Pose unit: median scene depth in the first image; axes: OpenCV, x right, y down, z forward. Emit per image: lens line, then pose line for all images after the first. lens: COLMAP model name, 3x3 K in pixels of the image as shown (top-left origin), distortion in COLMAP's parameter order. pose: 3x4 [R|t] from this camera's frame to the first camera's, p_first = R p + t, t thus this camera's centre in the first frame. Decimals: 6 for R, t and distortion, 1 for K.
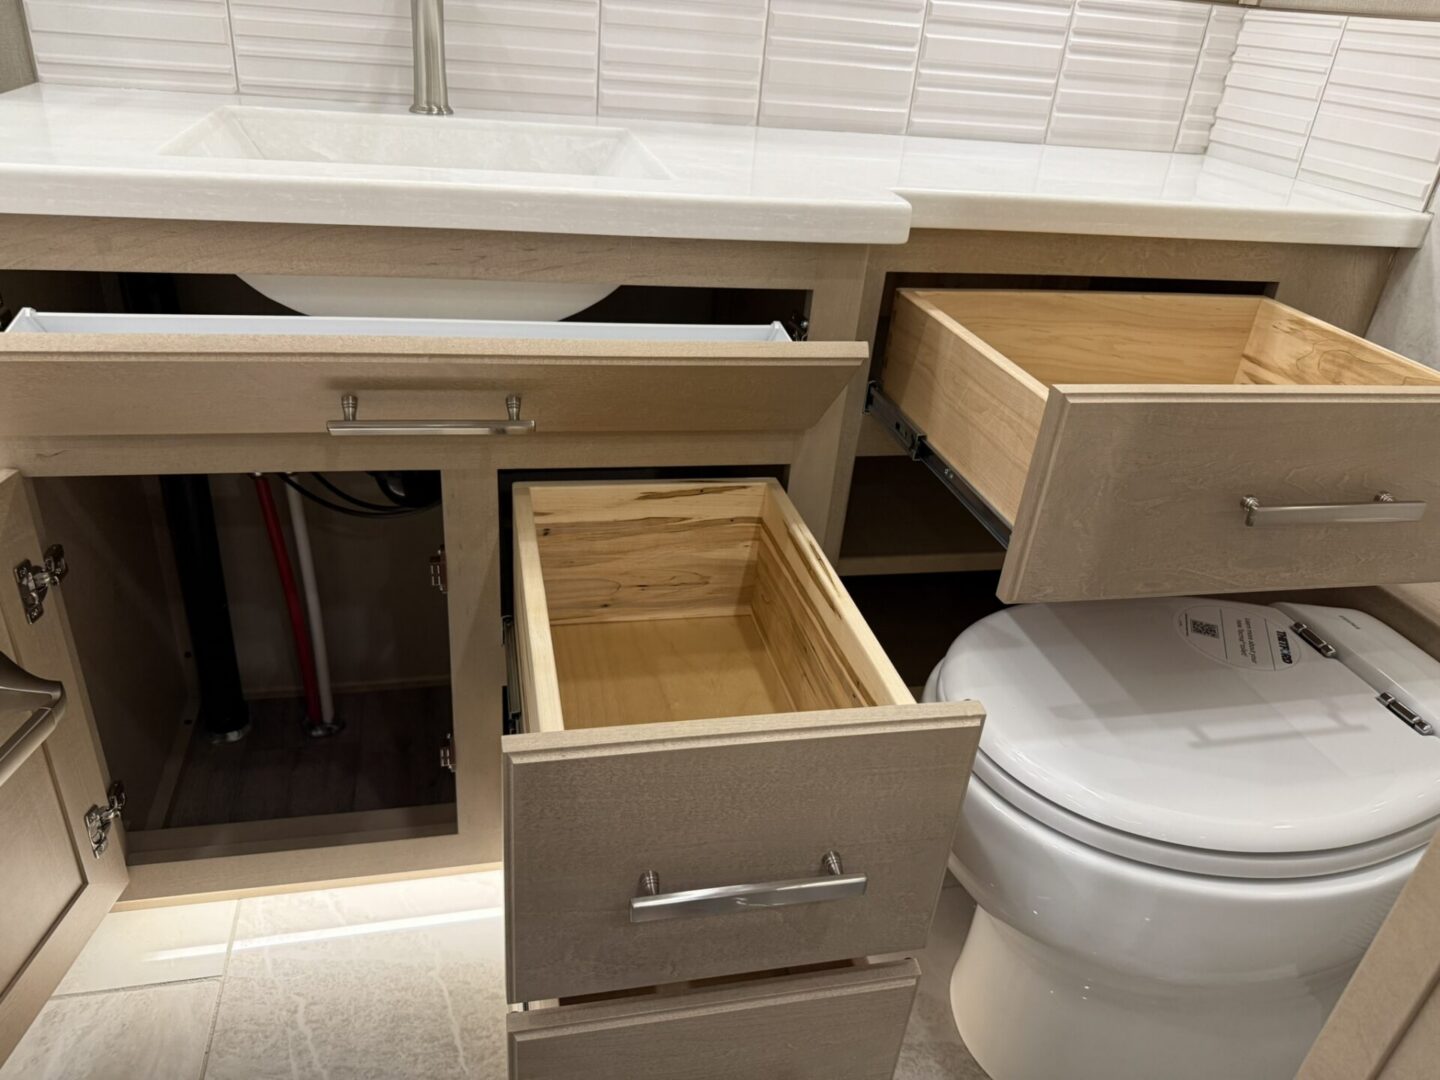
lens RADIAL K [[1021.9, 0, 717.0], [0, 1021.9, 548.5], [0, 0, 1]] dist [0.038793, -0.053903]
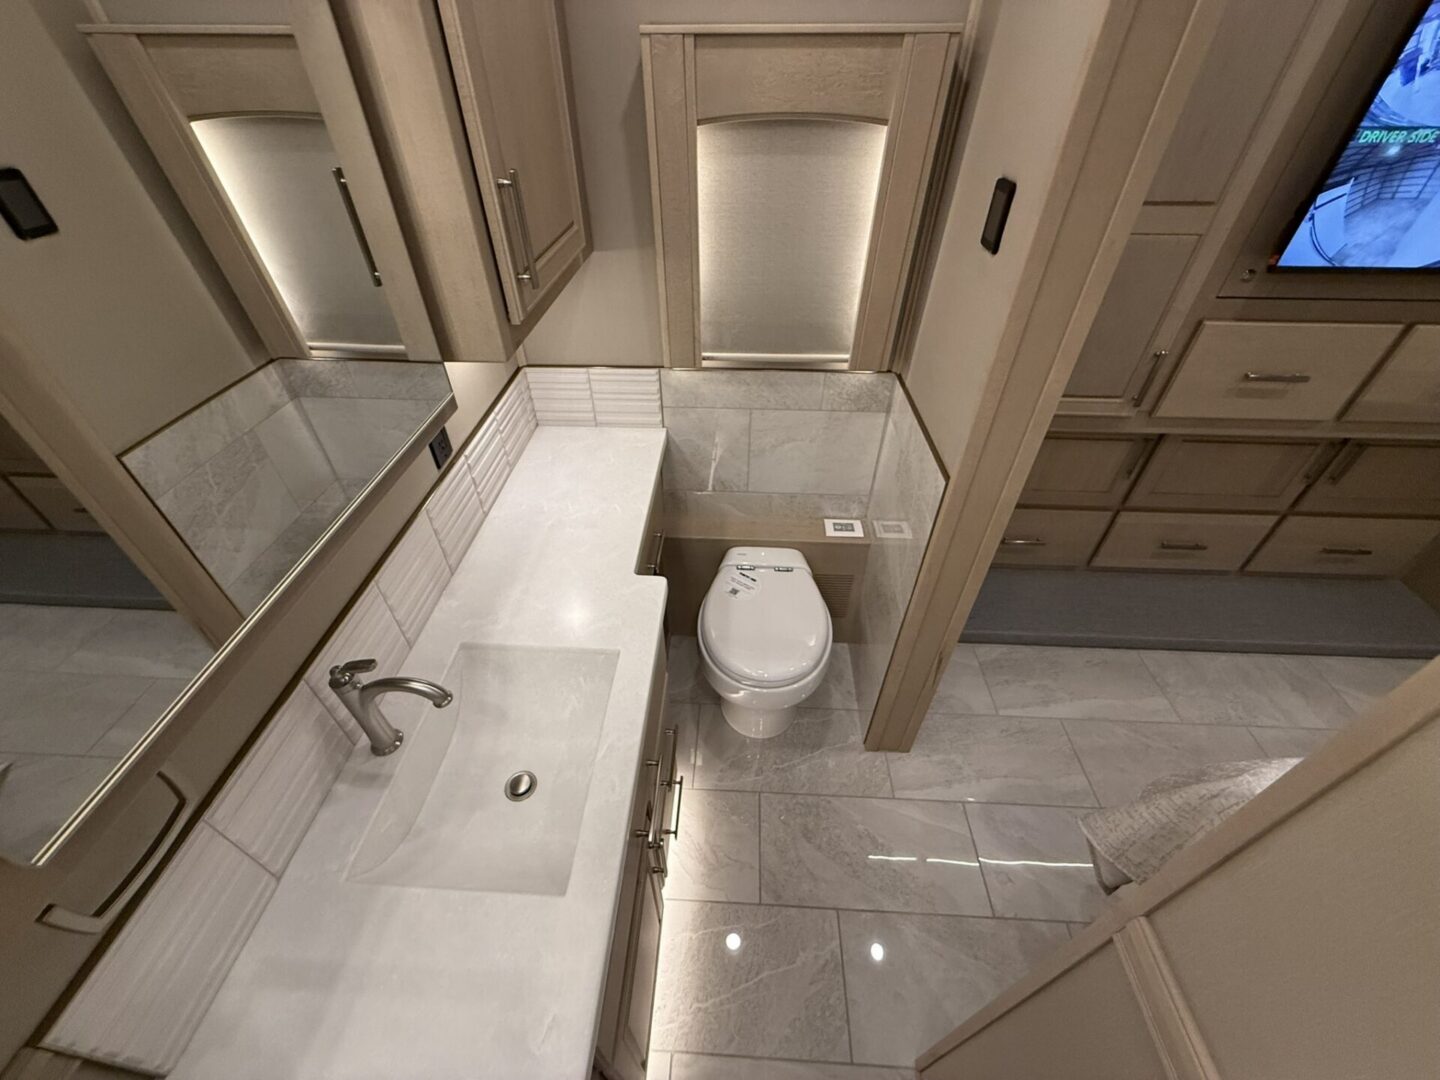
lens RADIAL K [[573.5, 0, 722.7], [0, 573.5, 539.0], [0, 0, 1]] dist [-0.004243, 0.001224]
pose [[0.272068, -0.686140, 0.674678, -0.468162], [0.486608, 0.702975, 0.518690, -0.769280], [-0.830176, 0.187184, 0.525138, 0.106583]]
